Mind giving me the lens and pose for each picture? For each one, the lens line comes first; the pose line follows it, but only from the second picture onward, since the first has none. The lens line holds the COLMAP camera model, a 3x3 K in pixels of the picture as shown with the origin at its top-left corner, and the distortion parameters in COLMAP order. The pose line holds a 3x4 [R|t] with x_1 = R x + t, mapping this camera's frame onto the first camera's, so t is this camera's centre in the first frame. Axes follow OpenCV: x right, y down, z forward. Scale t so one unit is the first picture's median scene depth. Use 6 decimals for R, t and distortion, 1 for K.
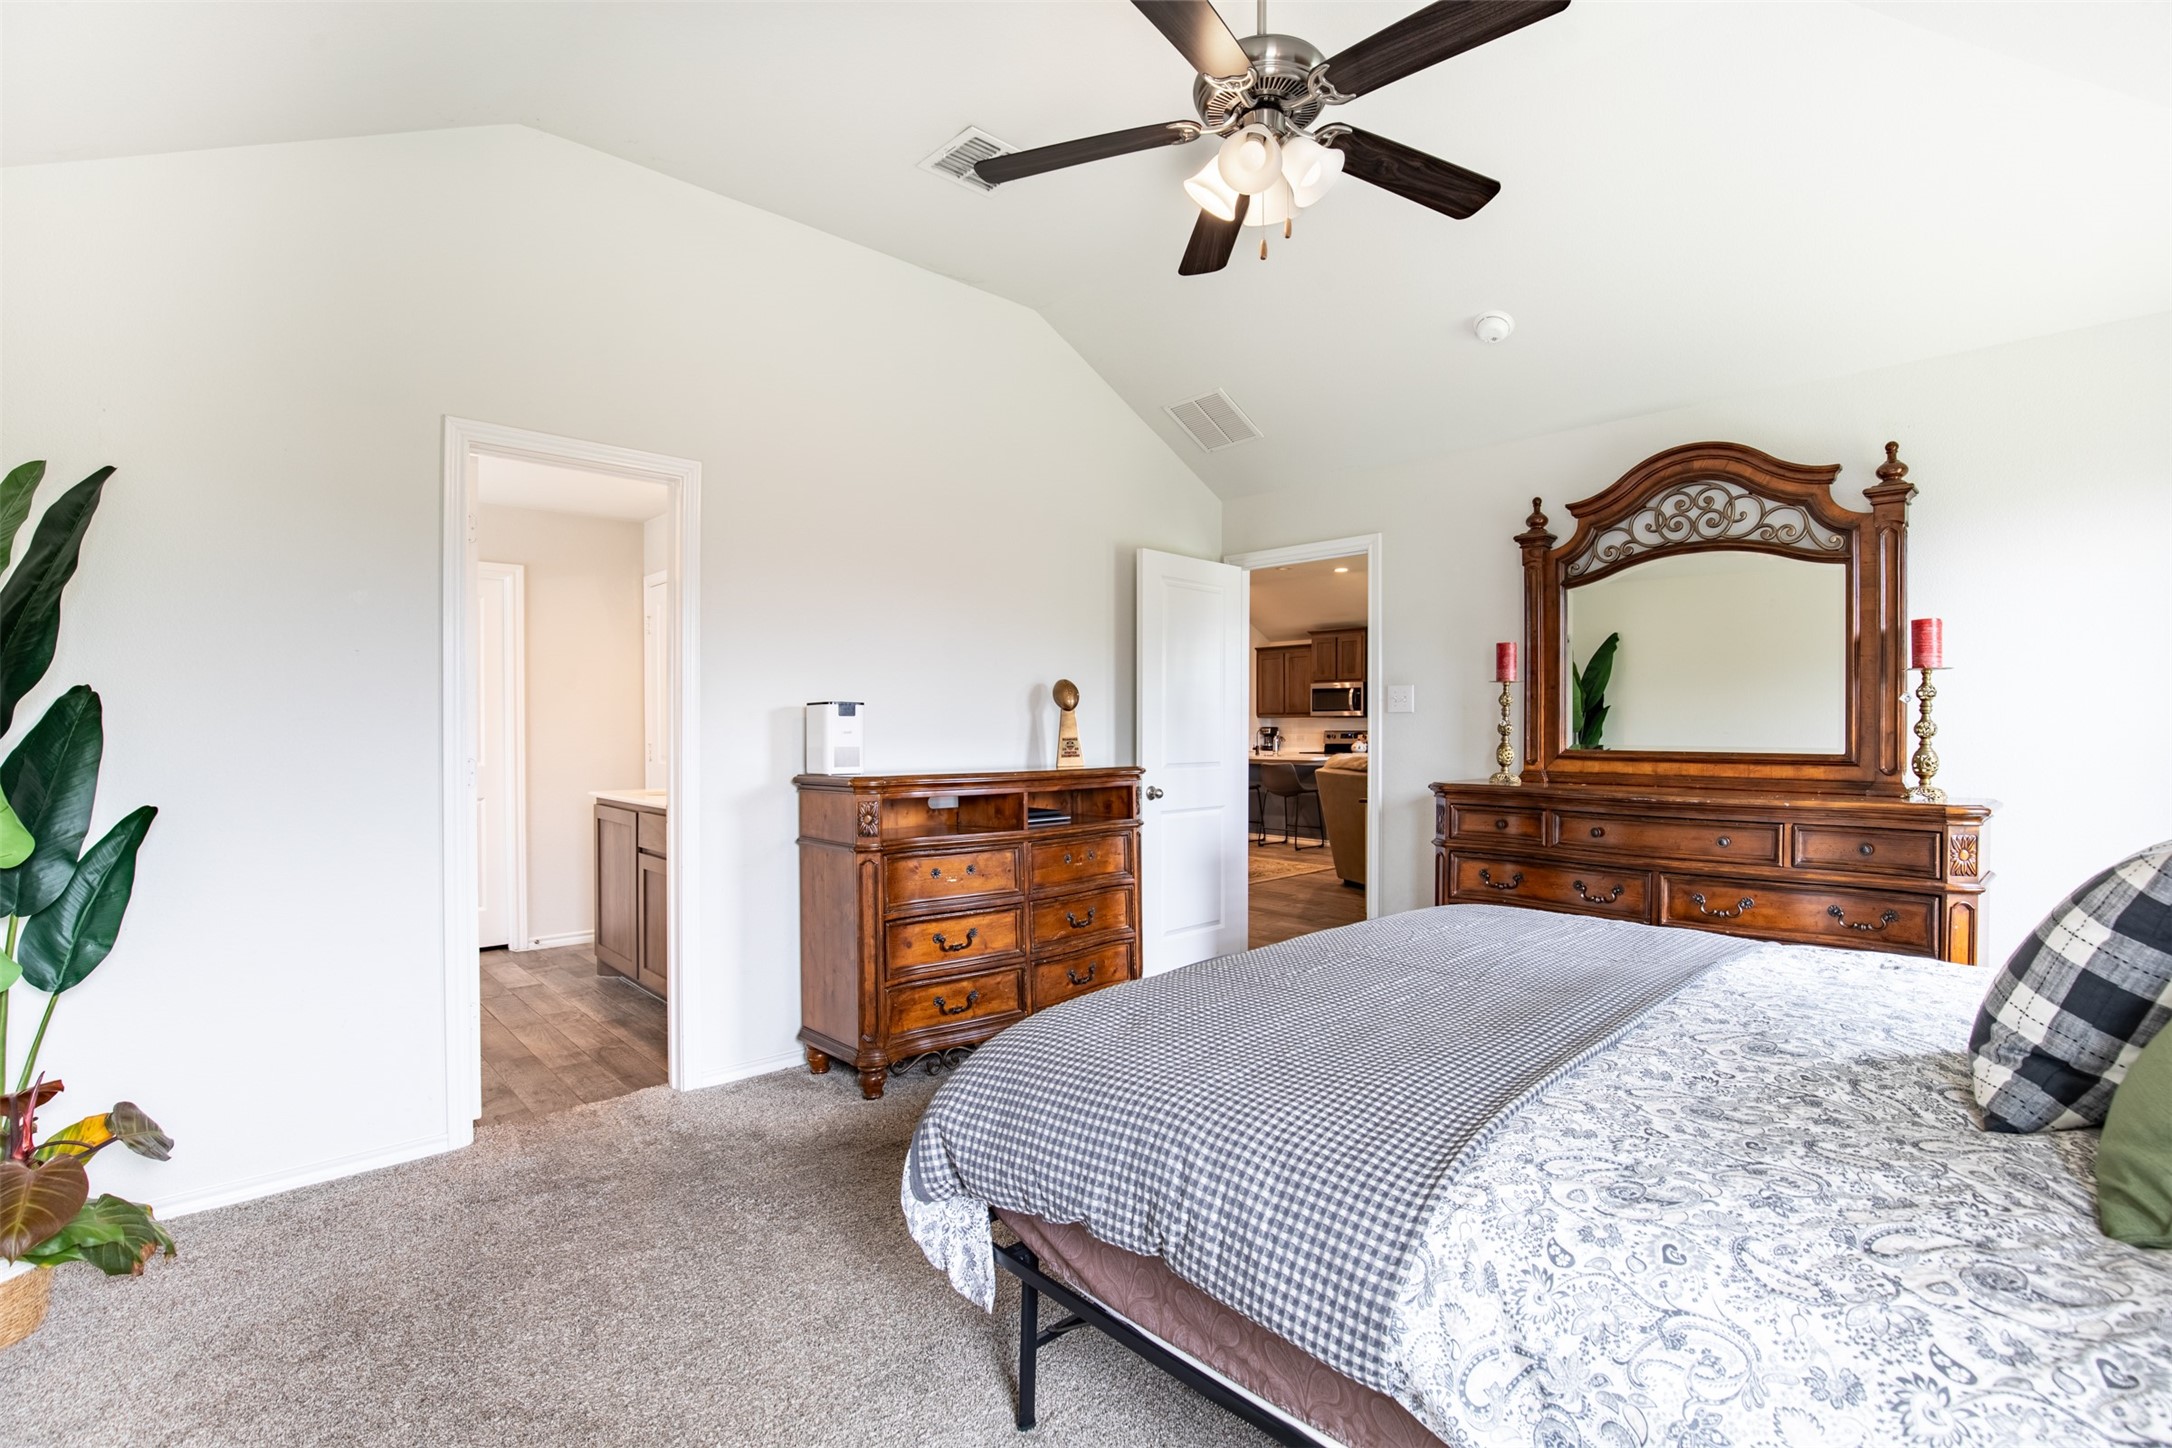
lens RADIAL K [[1002.1, 0, 1085.9], [0, 1002.1, 732.0], [0, 0, 1]] dist [-0.027623, -0.000394]
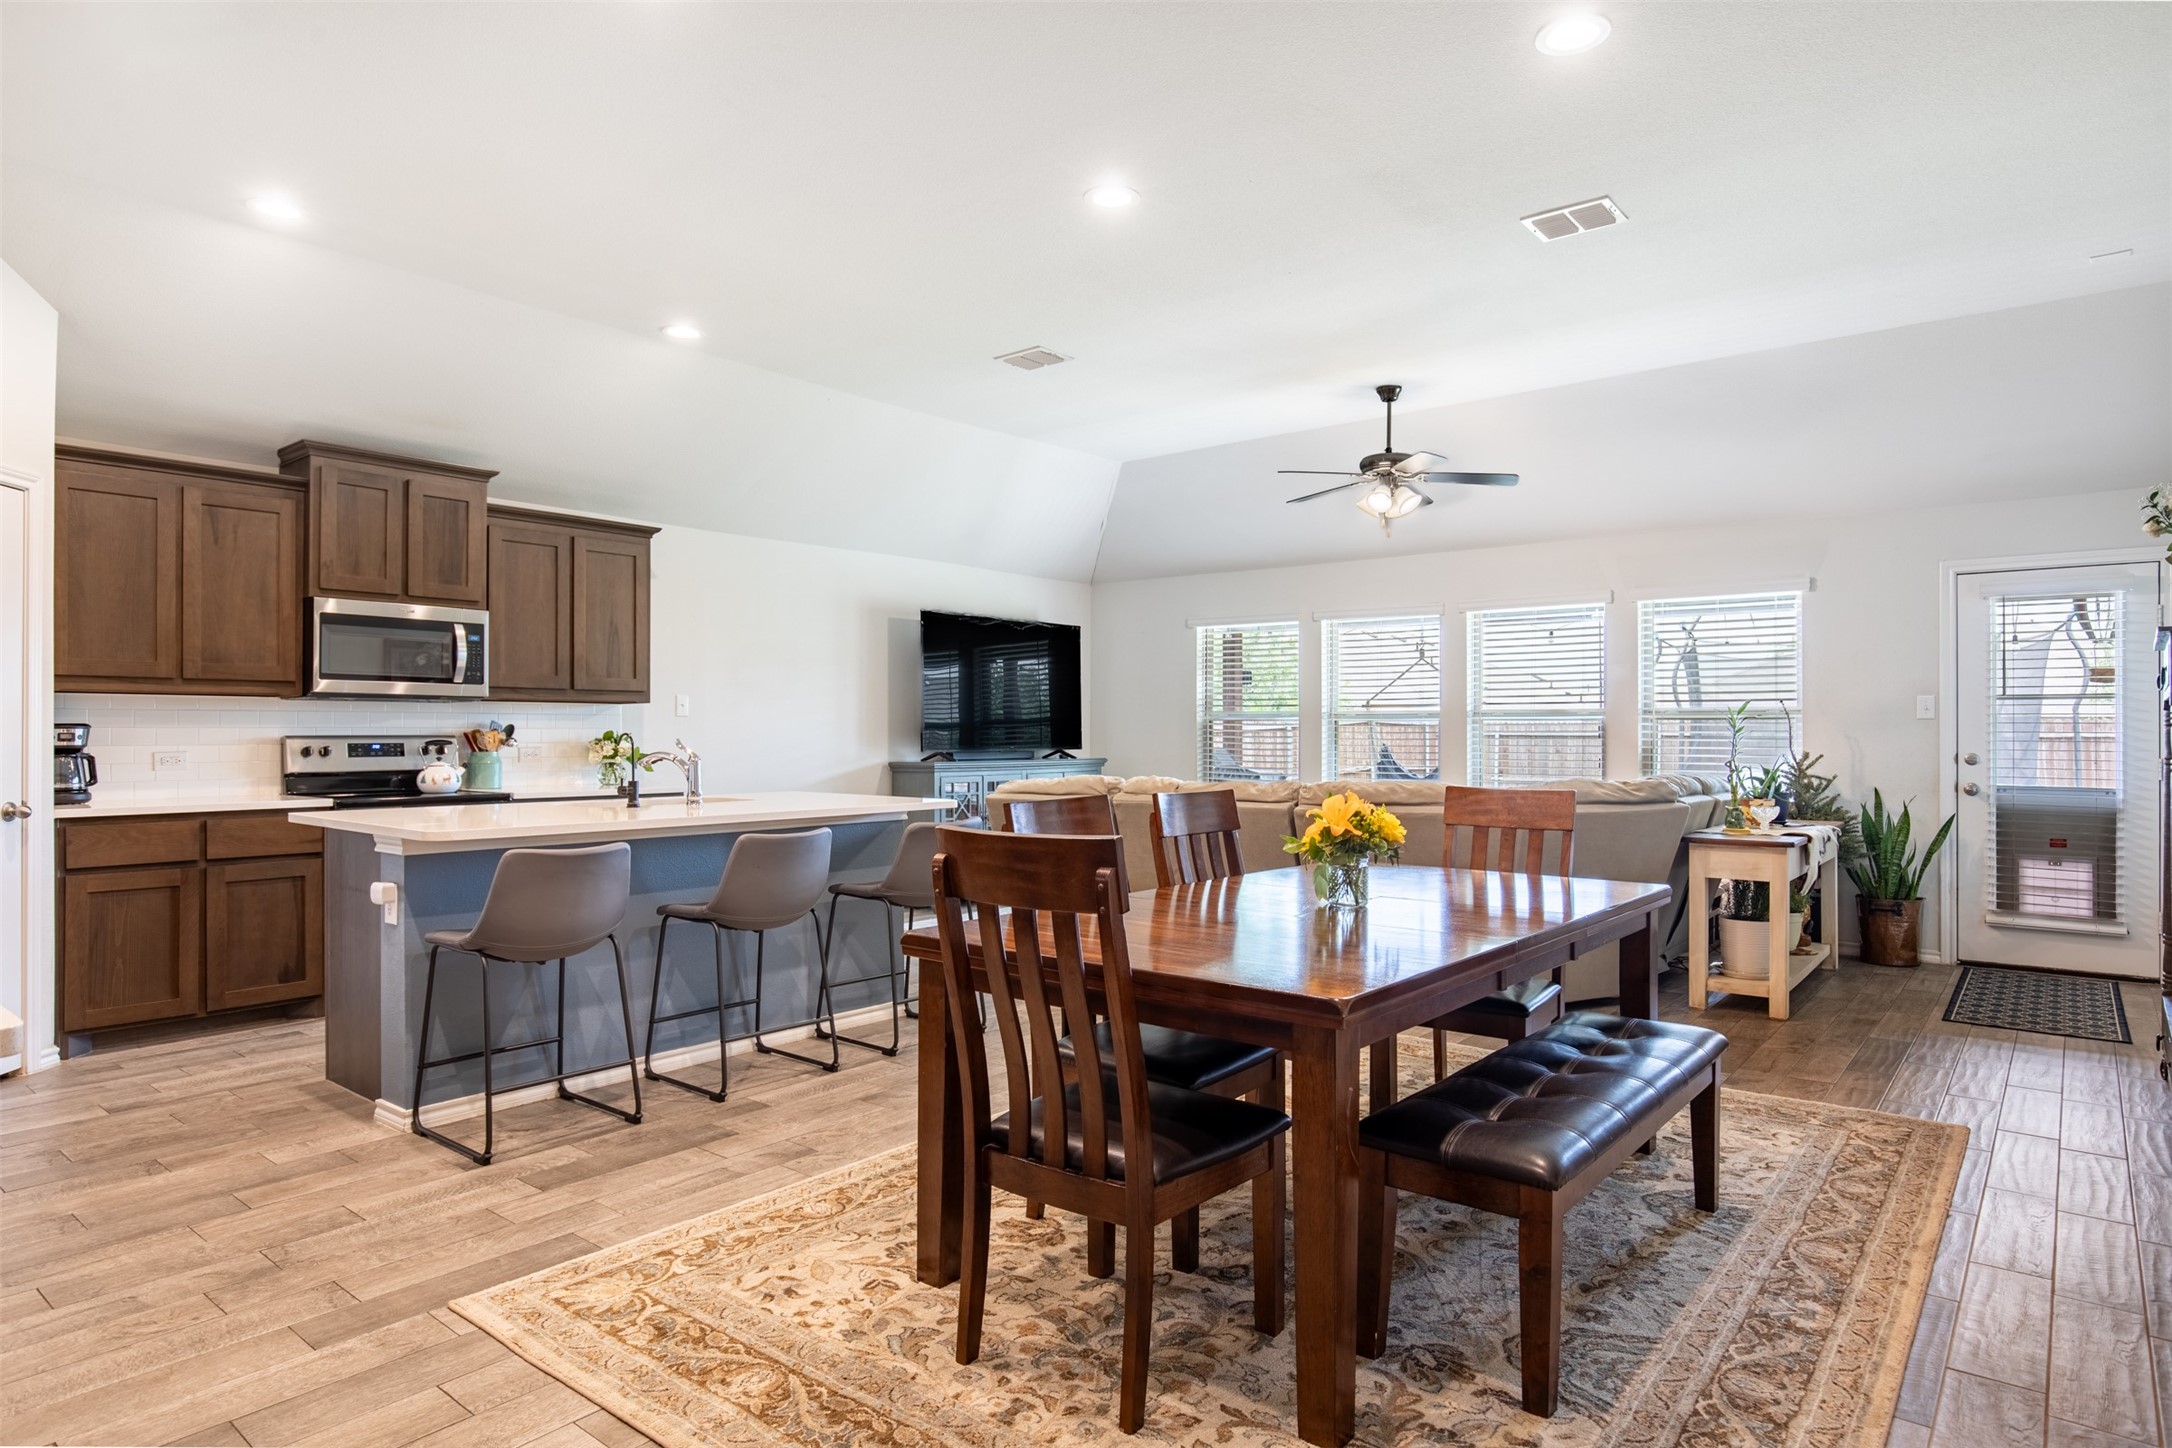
lens RADIAL K [[1244.7, 0, 1078.4], [0, 1244.7, 729.9], [0, 0, 1]] dist [-0.005377, -0.000719]
pose [[-0.130395, 0.004777, 0.991451, -0.224890], [-0.002727, 0.999983, -0.005177, -0.001470], [-0.991458, -0.003378, -0.130379, 0.798323]]
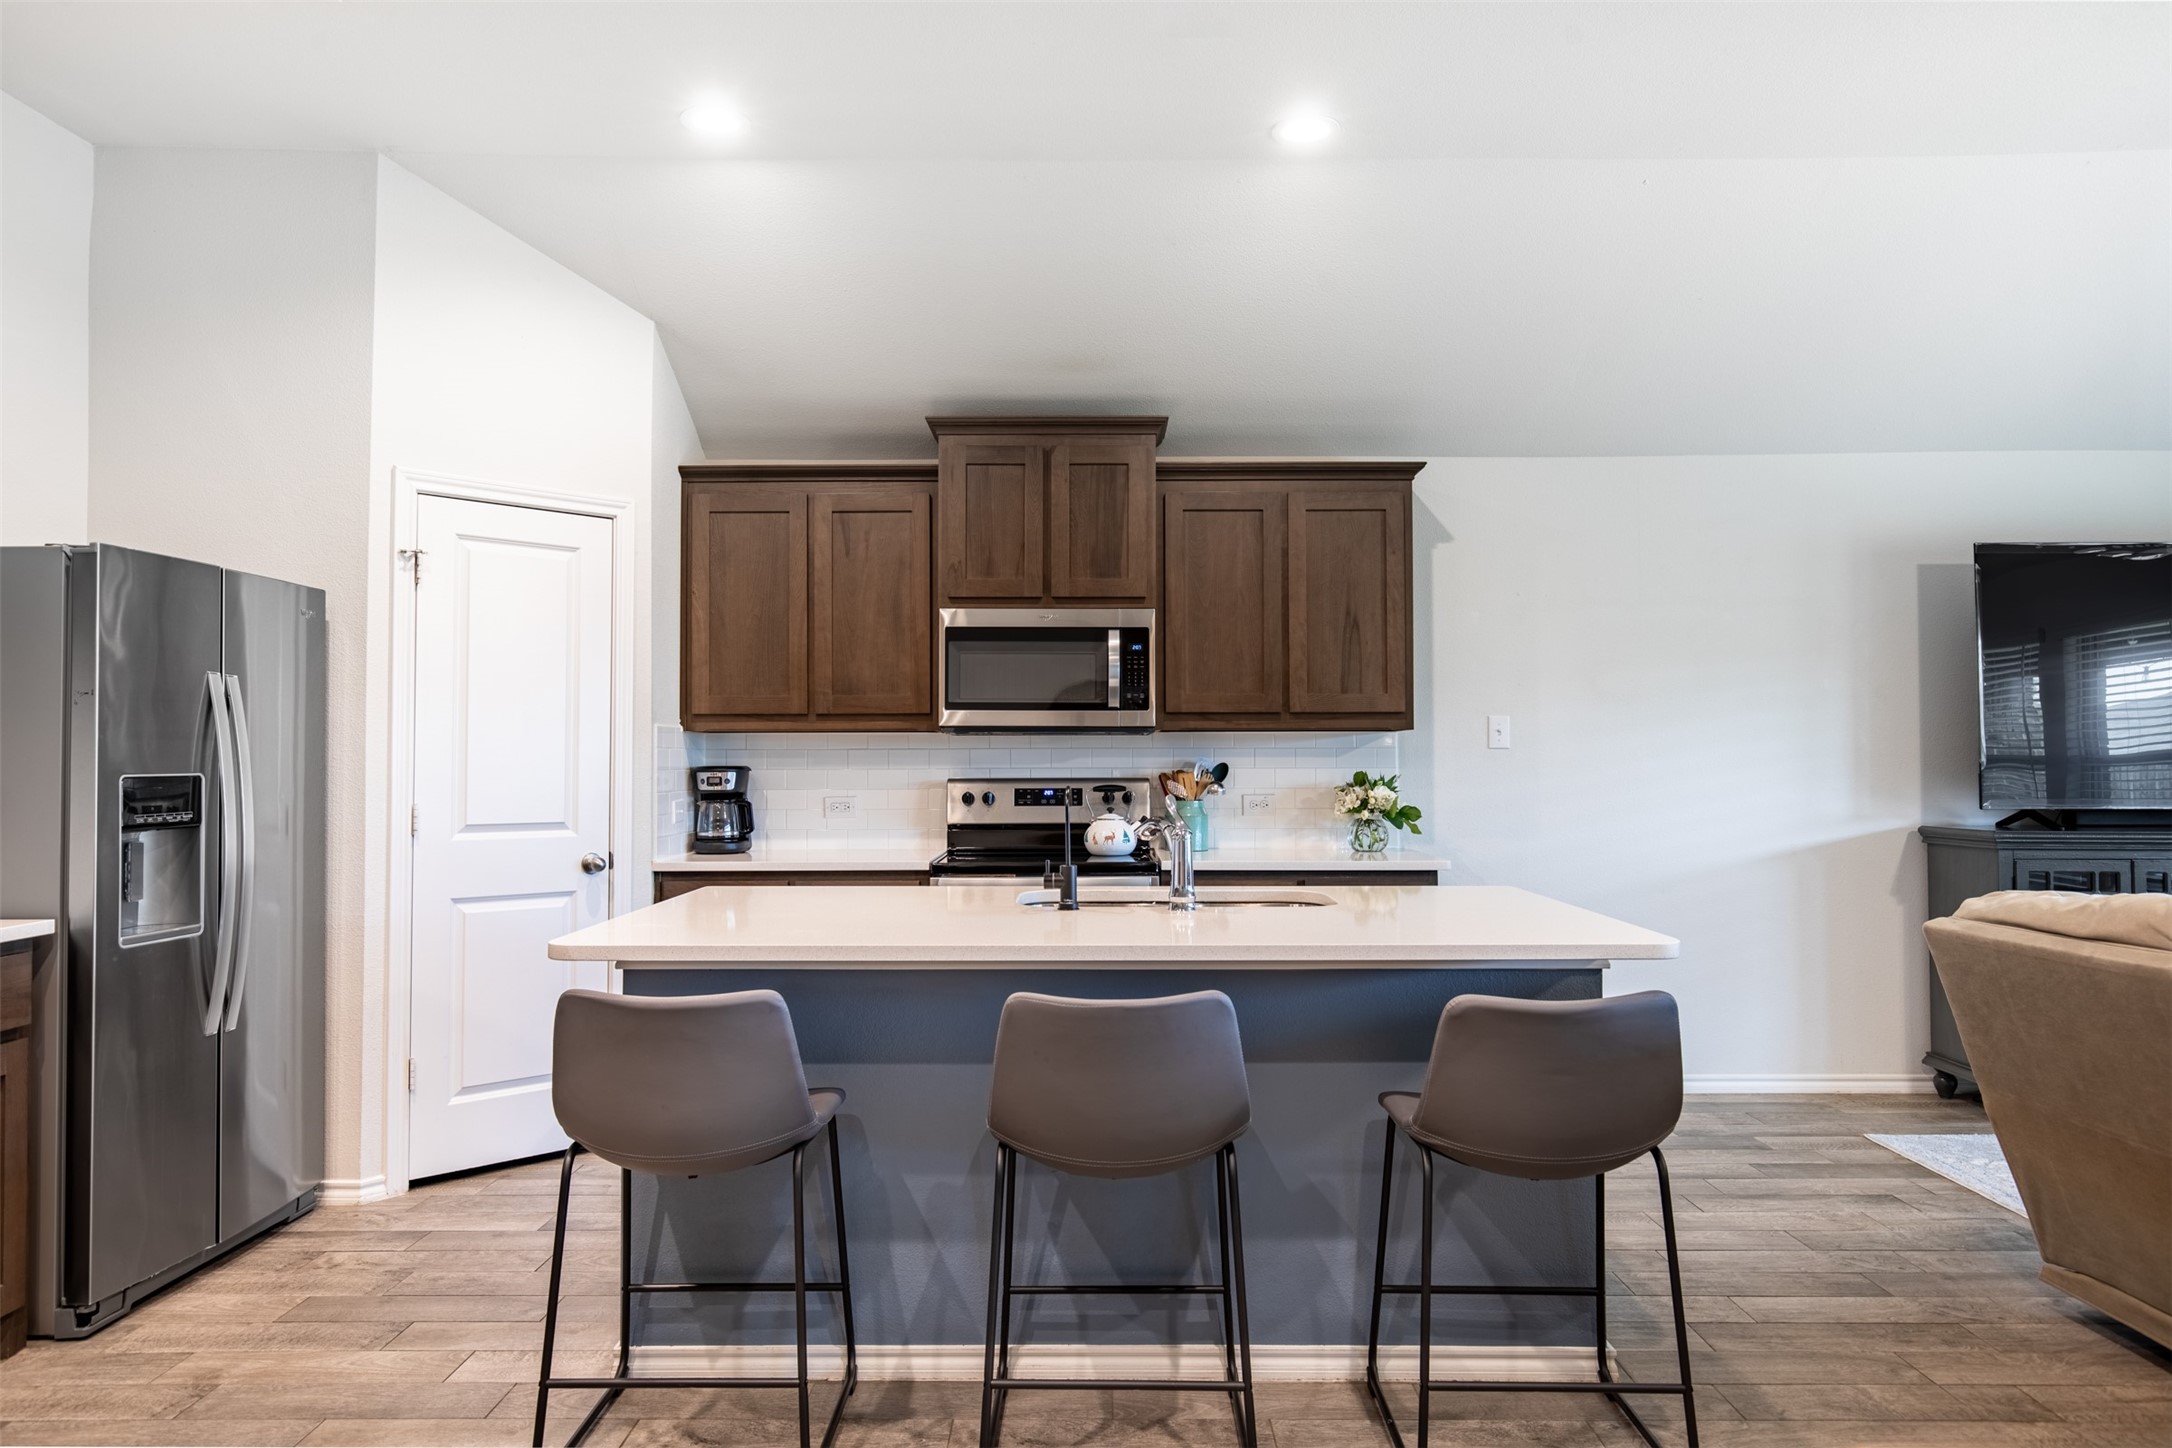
lens RADIAL K [[1415.7, 0, 1078.8], [0, 1415.7, 719.4], [0, 0, 1]] dist [0.001257, 0.001206]
pose [[0.688462, 0.020600, 0.724980, -0.029404], [-0.001193, 0.999627, -0.027271, -0.007009], [-0.725271, 0.017910, 0.688230, 0.706092]]
